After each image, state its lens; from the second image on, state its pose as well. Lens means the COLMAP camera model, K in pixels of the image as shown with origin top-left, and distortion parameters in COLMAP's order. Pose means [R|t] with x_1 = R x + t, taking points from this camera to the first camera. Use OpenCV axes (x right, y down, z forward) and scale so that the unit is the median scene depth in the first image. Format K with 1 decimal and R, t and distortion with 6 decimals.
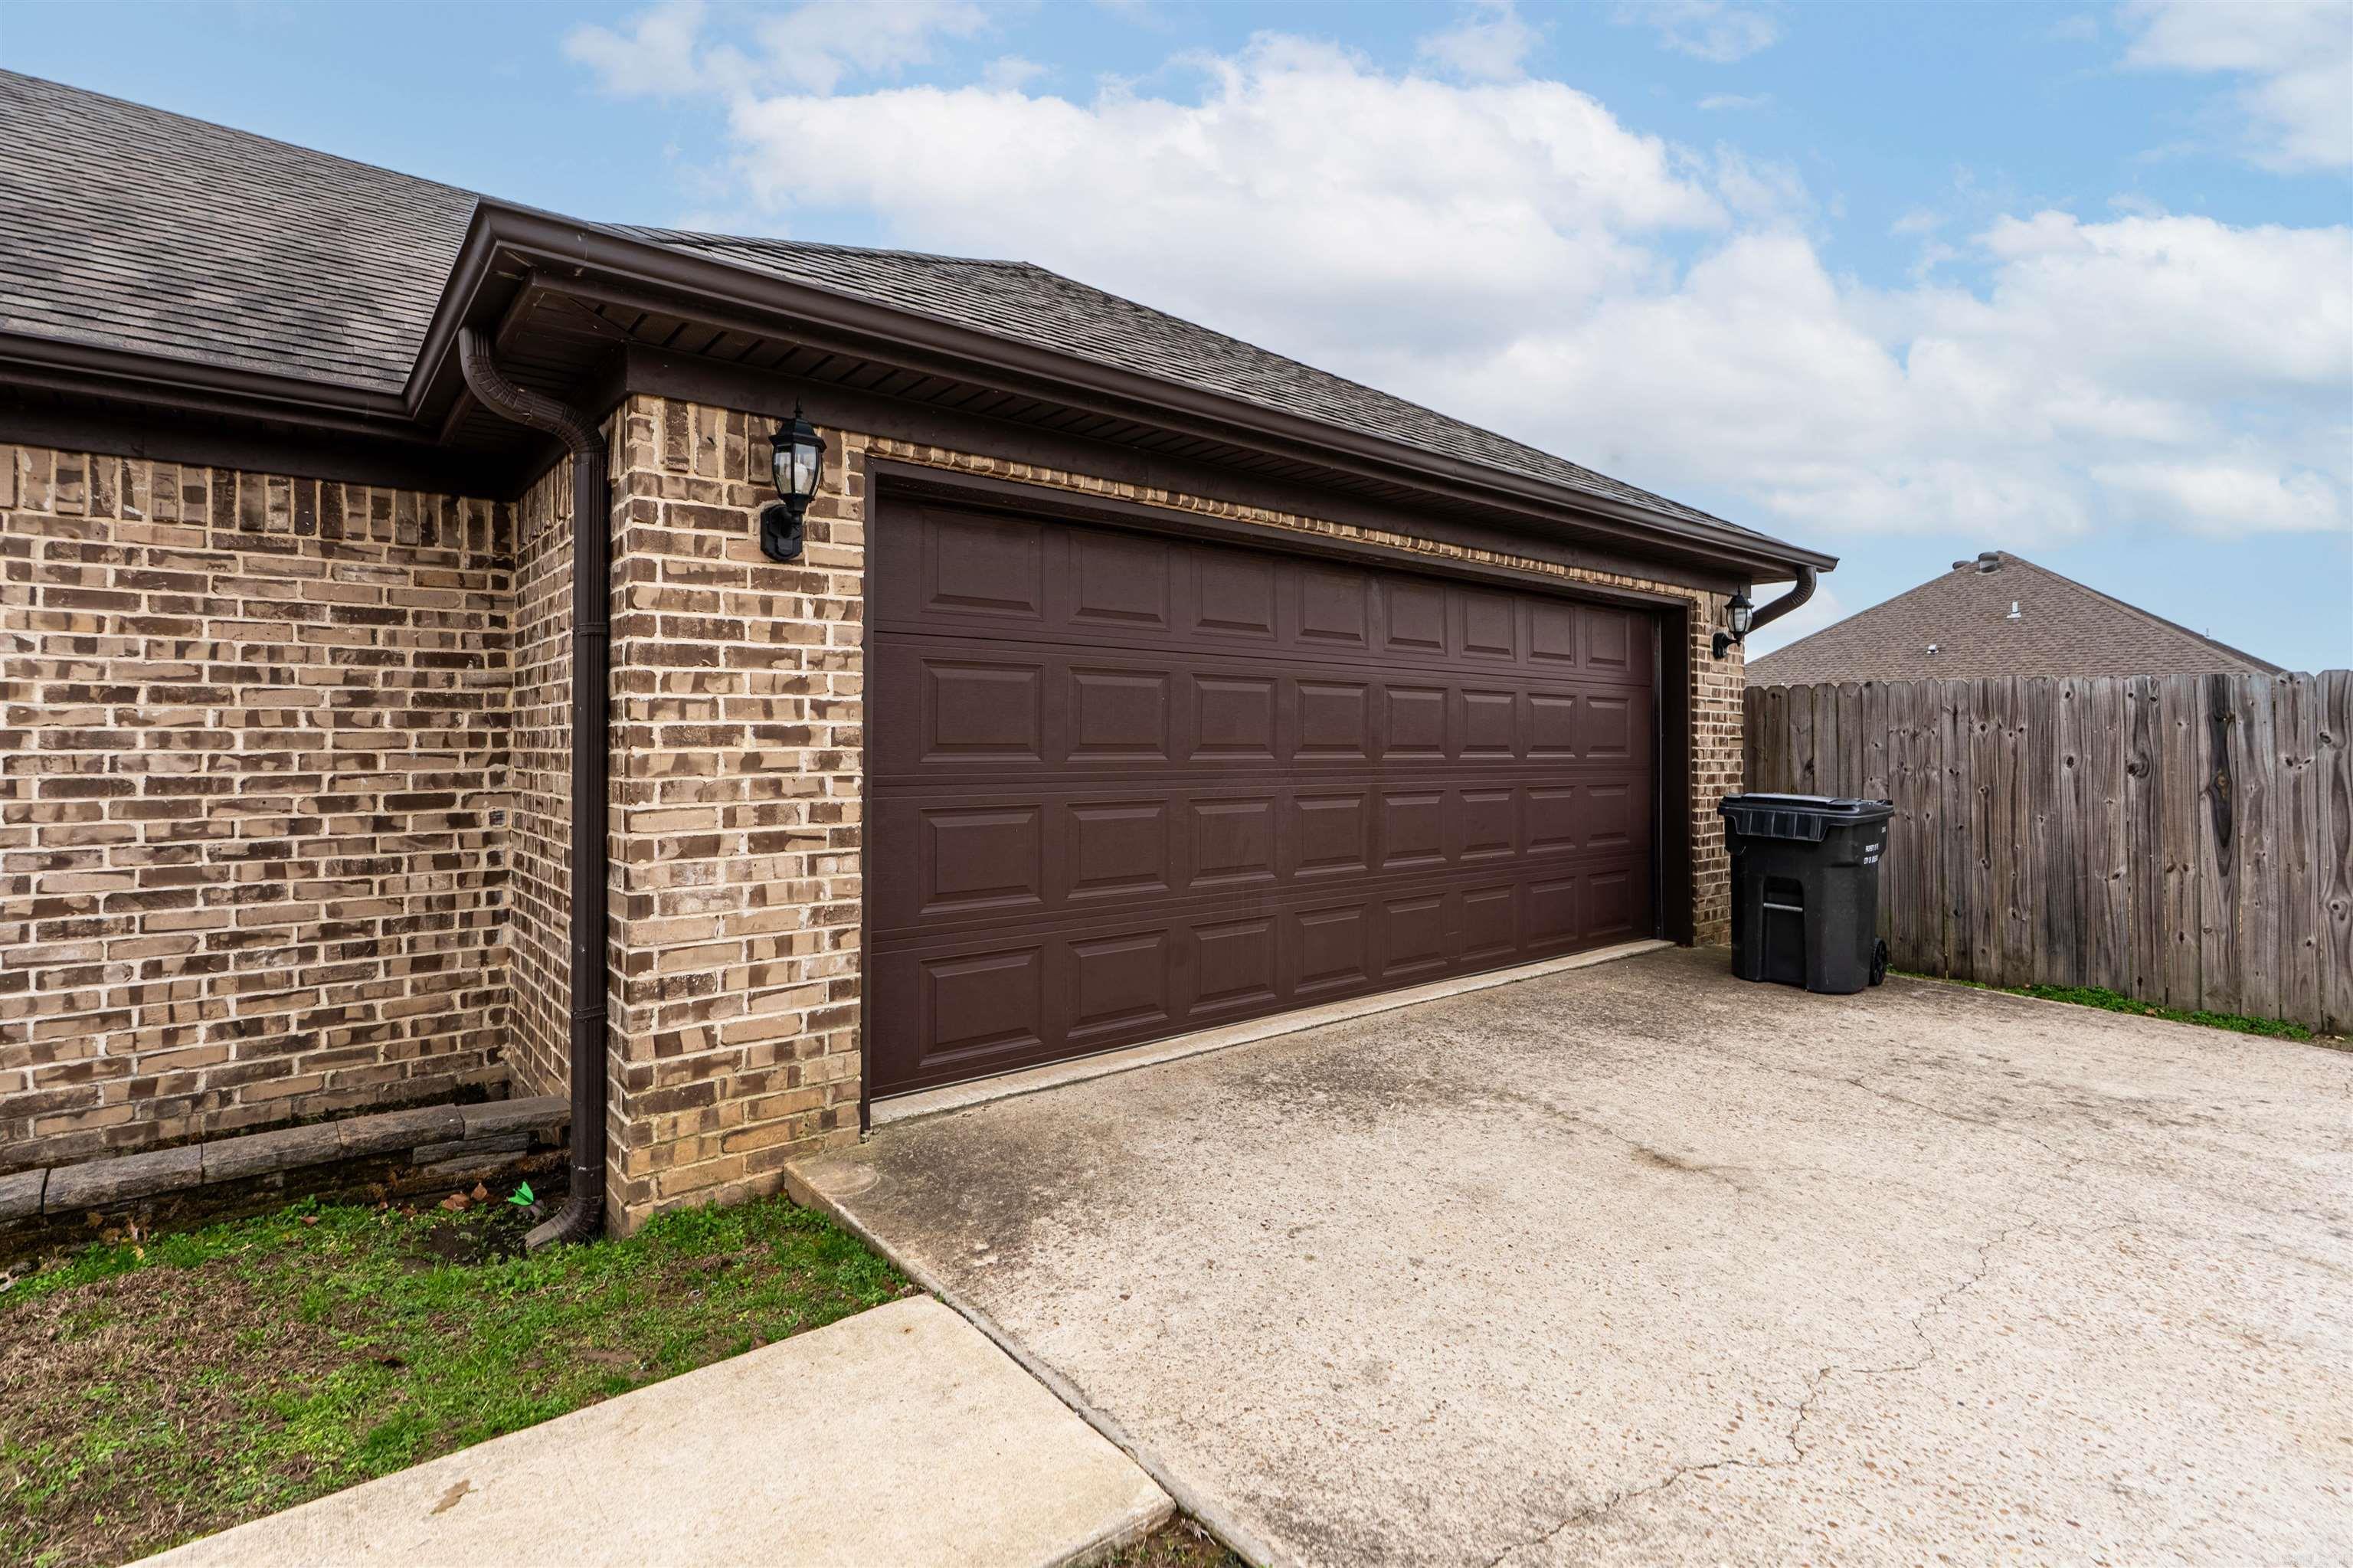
lens RADIAL K [[1108.2, 0, 1136.6], [0, 1108.2, 721.9], [0, 0, 1]] dist [-0.002337, 0.000097]
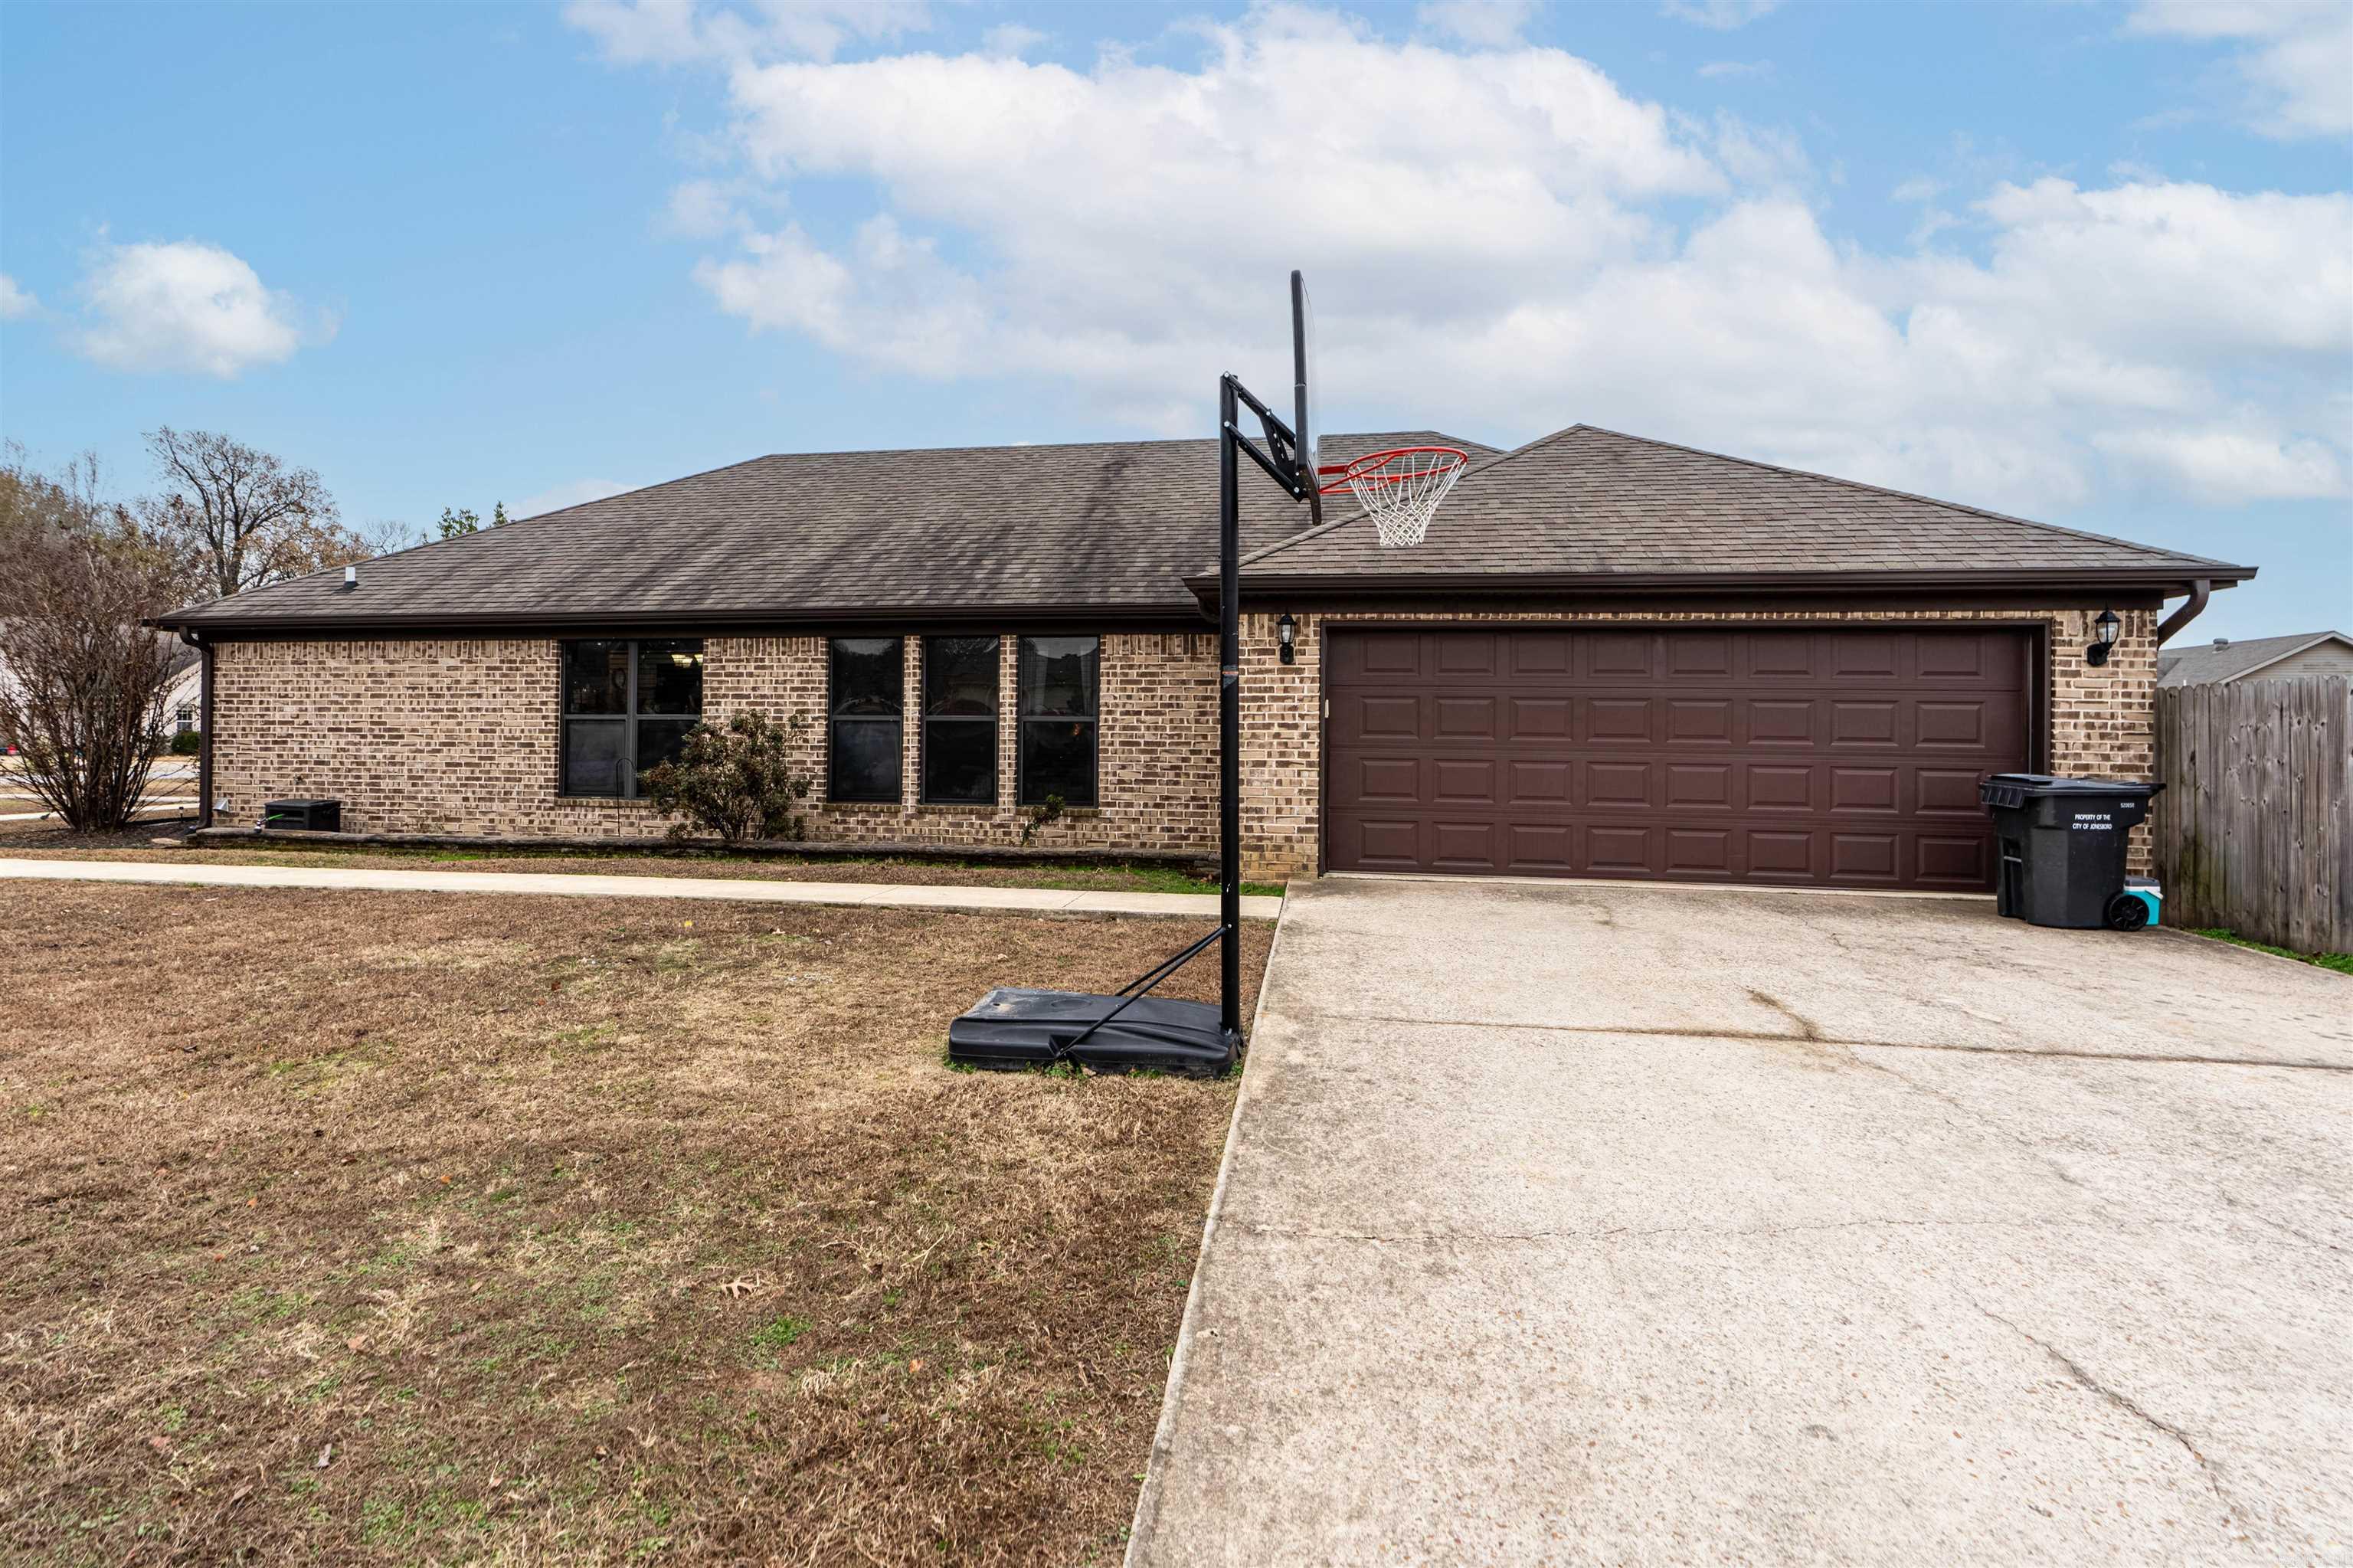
lens RADIAL K [[1108.2, 0, 1136.6], [0, 1108.2, 721.9], [0, 0, 1]] dist [-0.002337, 0.000097]
pose [[0.664705, -0.003349, -0.747099, 1.346635], [0.002687, 0.999994, -0.002093, 0.005358], [0.747101, -0.000616, 0.664710, -1.018397]]
